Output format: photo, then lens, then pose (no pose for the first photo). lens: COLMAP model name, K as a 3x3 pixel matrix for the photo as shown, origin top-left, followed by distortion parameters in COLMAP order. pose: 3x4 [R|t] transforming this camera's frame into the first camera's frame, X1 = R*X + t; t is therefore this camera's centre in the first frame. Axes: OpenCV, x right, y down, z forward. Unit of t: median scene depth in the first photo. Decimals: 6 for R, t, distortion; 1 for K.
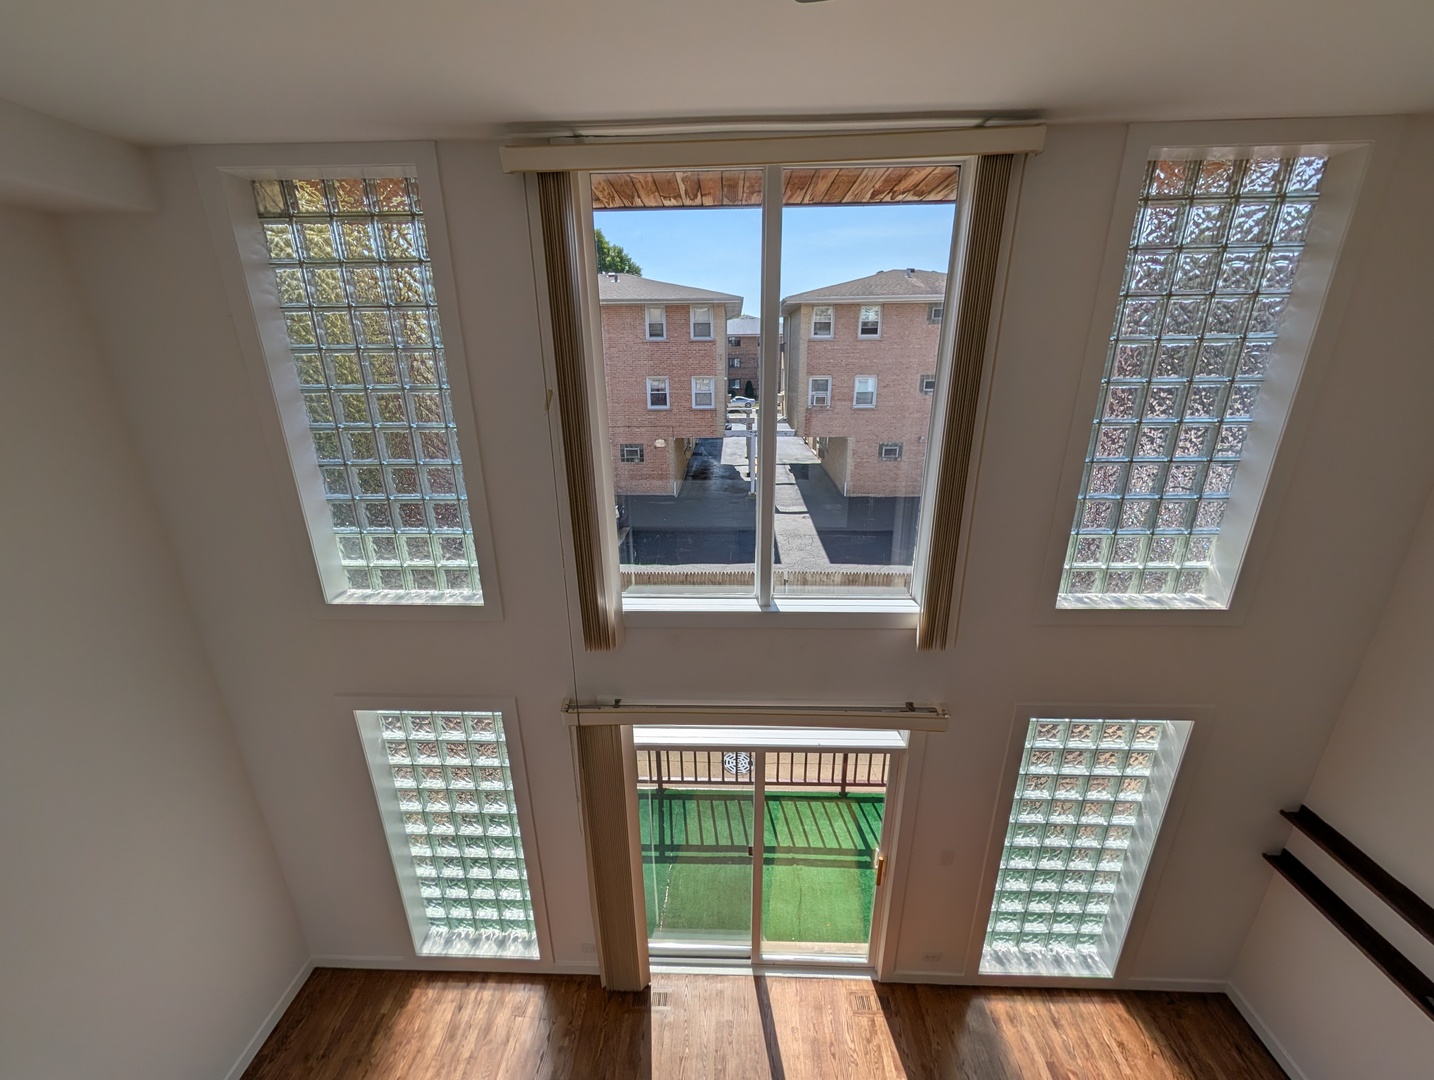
lens RADIAL K [[554.8, 0, 713.1], [0, 554.8, 548.0], [0, 0, 1]] dist [0.000547, 0.000412]
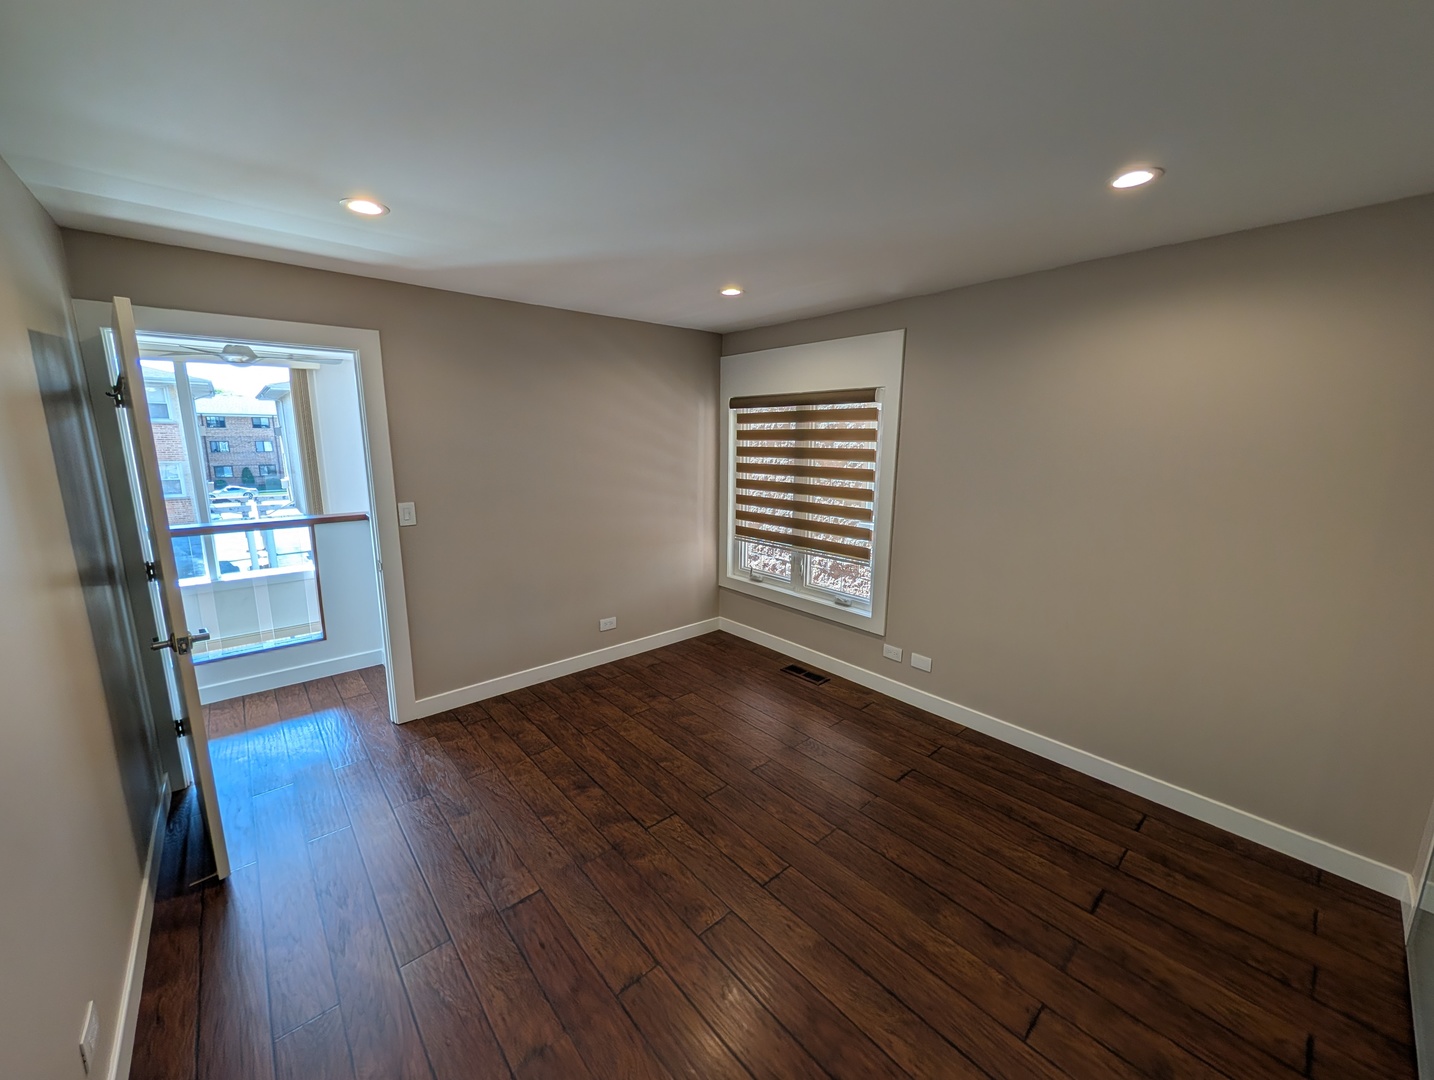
lens RADIAL K [[554.8, 0, 715.7], [0, 554.8, 538.7], [0, 0, 1]] dist [0.000547, 0.000412]
pose [[0.727254, -0.107455, 0.677905, 0.026970], [0.213715, 0.974022, -0.074880, 0.196254], [-0.652249, 0.199335, 0.731326, -0.592361]]
